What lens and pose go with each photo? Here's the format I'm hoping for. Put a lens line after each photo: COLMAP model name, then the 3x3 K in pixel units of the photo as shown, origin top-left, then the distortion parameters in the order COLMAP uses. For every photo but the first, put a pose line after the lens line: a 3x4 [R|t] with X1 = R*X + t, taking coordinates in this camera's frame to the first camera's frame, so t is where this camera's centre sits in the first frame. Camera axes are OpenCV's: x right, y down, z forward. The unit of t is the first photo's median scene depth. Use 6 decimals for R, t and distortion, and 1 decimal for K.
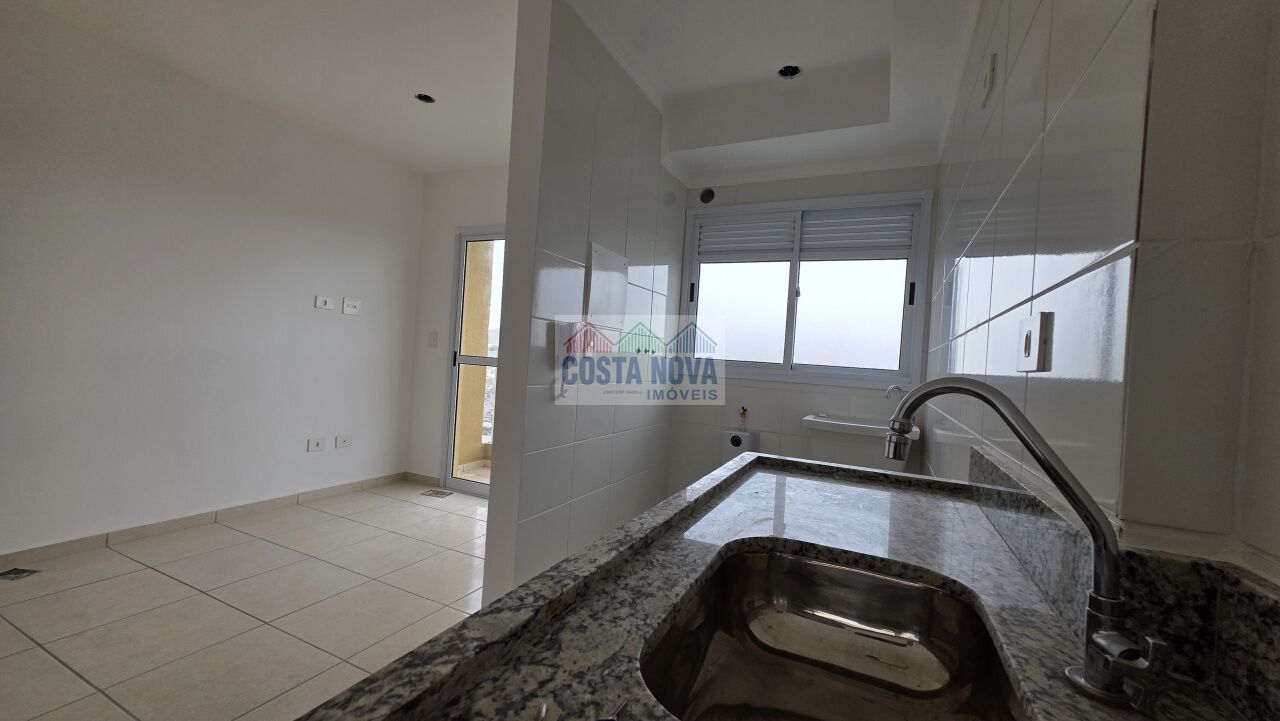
lens RADIAL K [[508.5, 0, 639.6], [0, 508.5, 364.4], [0, 0, 1]] dist [0.000064, 0.000982]
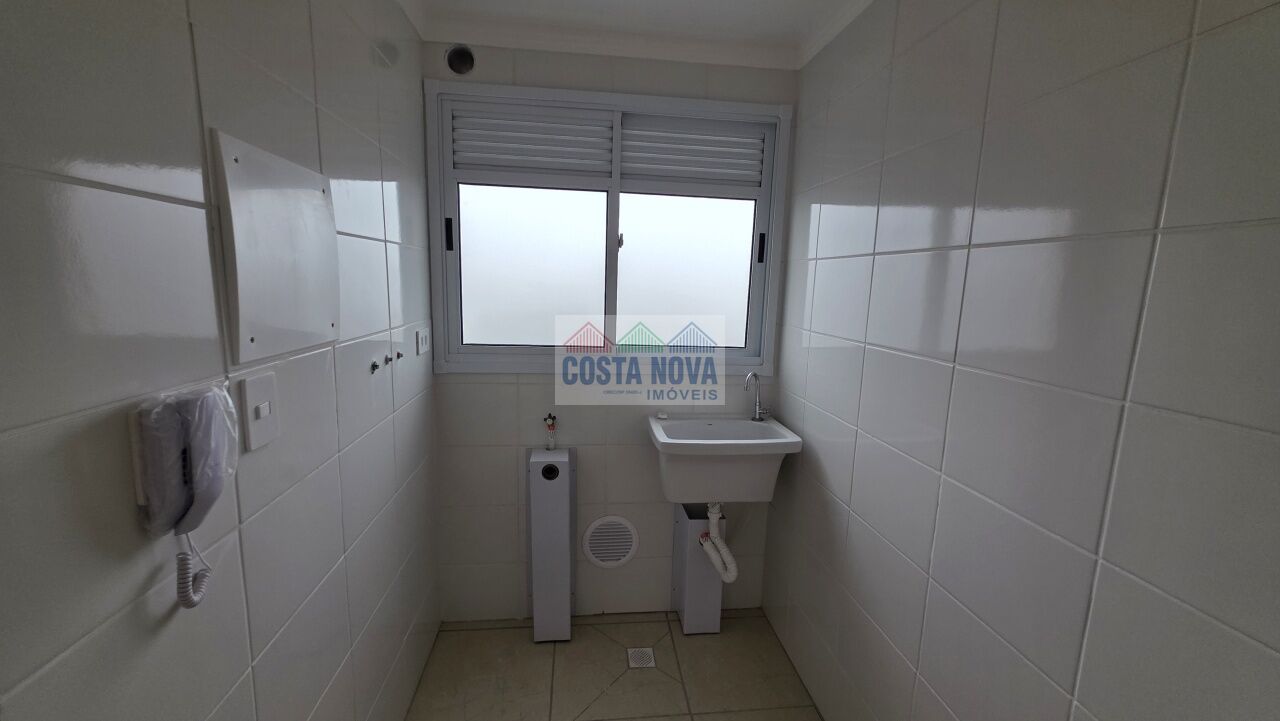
lens RADIAL K [[508.5, 0, 640.3], [0, 508.5, 365.7], [0, 0, 1]] dist [0.000064, 0.000982]
pose [[0.846780, -0.122531, 0.517639, -0.036736], [0.025077, 0.981222, 0.191245, -0.107590], [-0.531352, -0.148961, 0.833952, 0.396720]]
